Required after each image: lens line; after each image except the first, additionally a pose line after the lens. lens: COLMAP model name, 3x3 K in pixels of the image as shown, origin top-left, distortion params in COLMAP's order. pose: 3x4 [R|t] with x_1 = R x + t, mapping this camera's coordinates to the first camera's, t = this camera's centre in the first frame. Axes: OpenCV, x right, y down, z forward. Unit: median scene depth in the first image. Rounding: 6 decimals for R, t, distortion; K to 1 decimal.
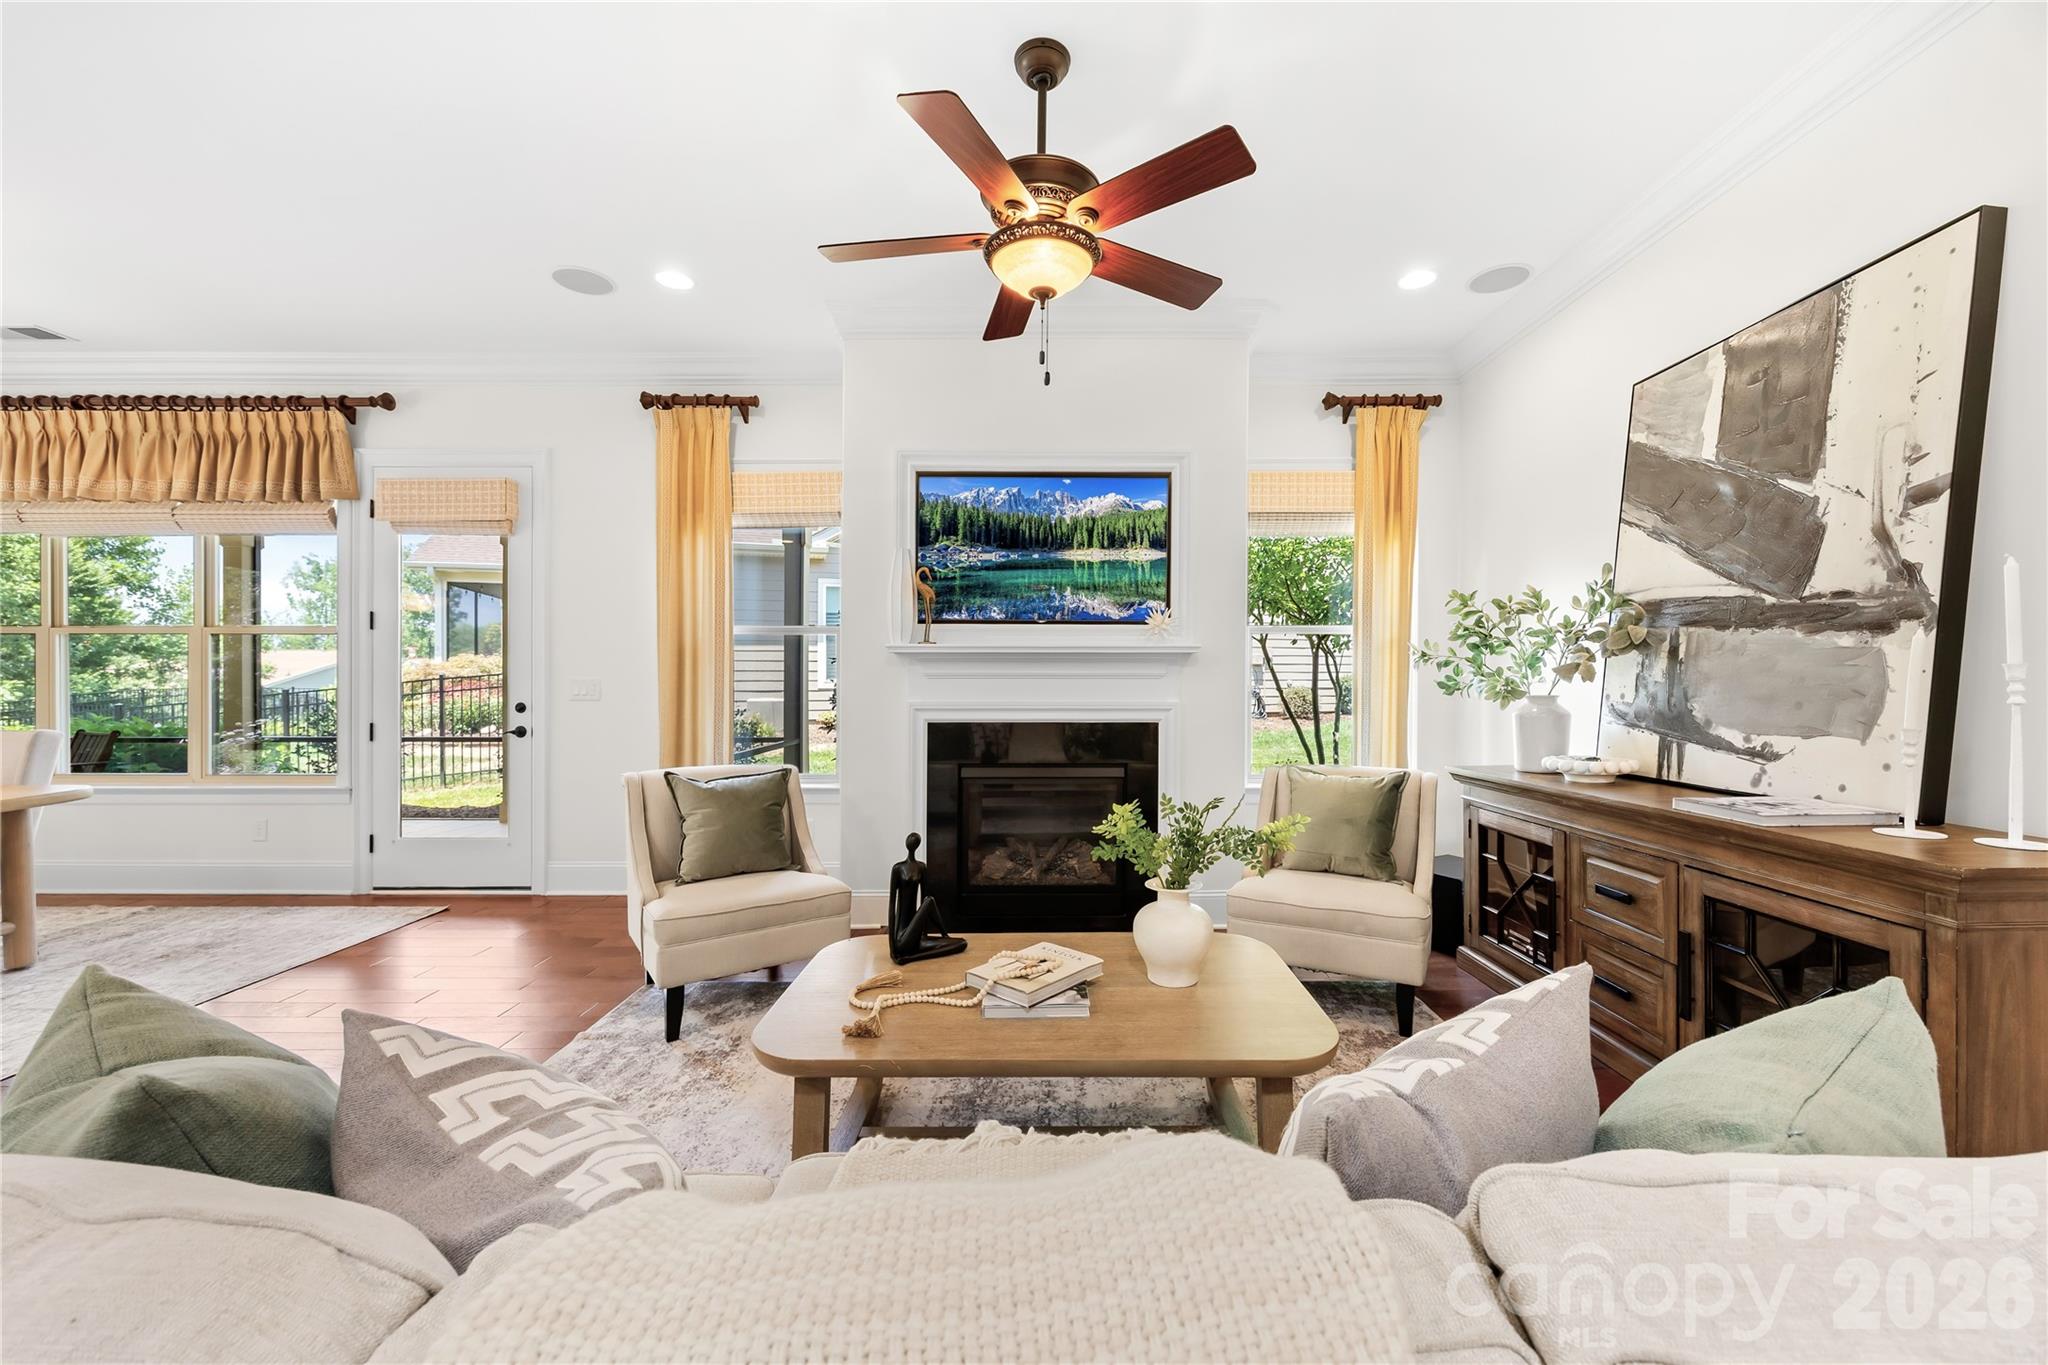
lens RADIAL K [[793.2, 0, 1025.9], [0, 793.2, 689.9], [0, 0, 1]] dist [-0.000371, 0.000049]
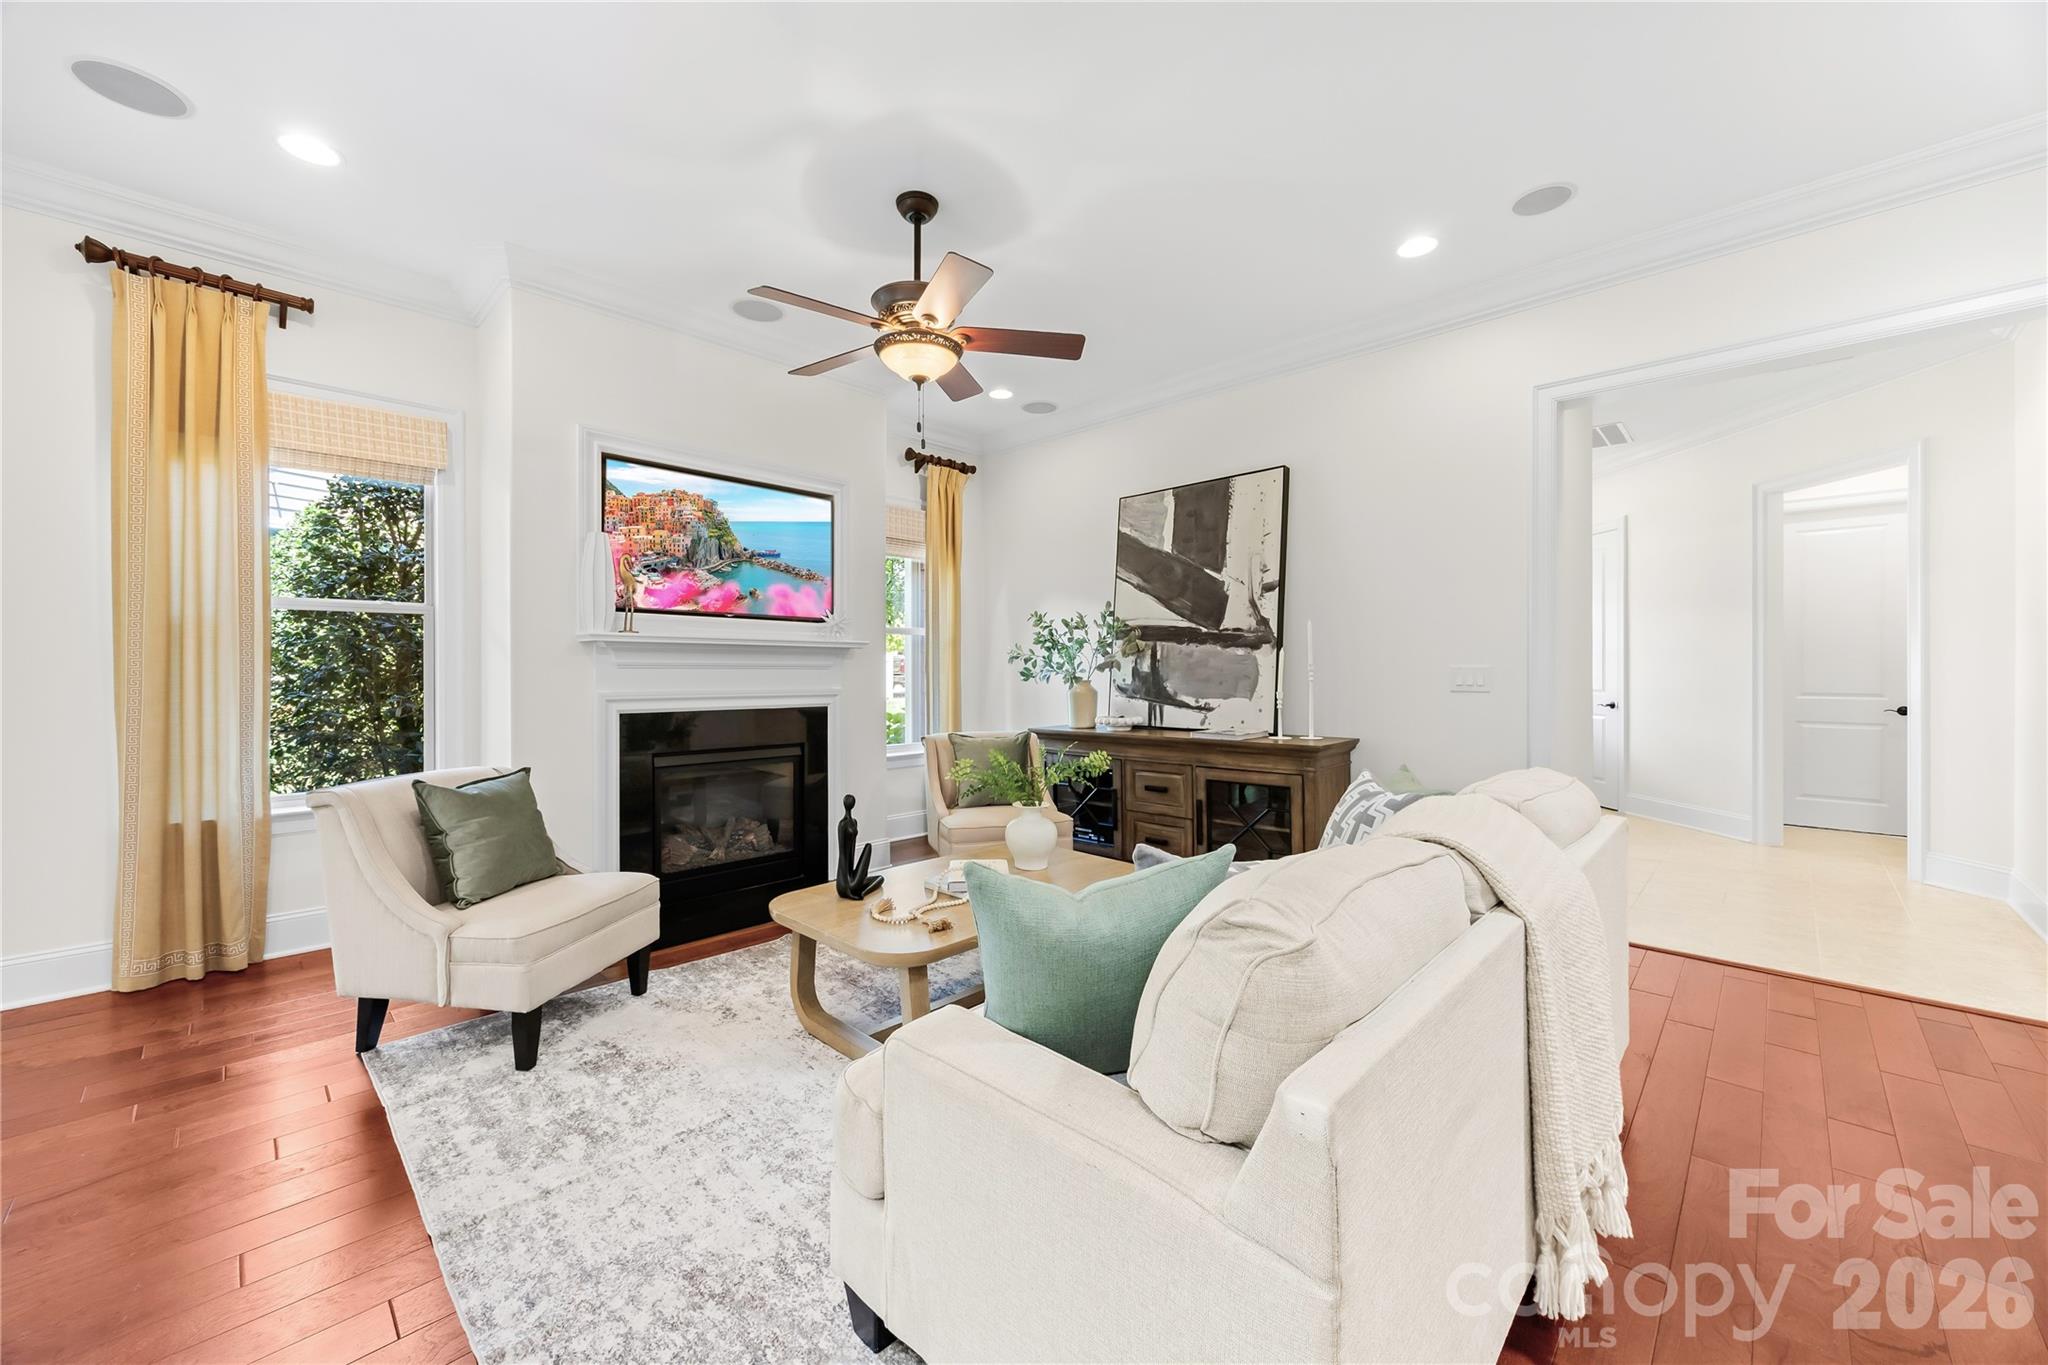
lens RADIAL K [[787.5, 0, 1019.2], [0, 787.5, 671.9], [0, 0, 1]] dist [0.000239, 0.000185]
pose [[0.698331, 0.000014, 0.715775, -0.692494], [0.007629, 0.999943, -0.007463, 0.001309], [-0.715735, 0.010672, 0.698291, -0.030758]]
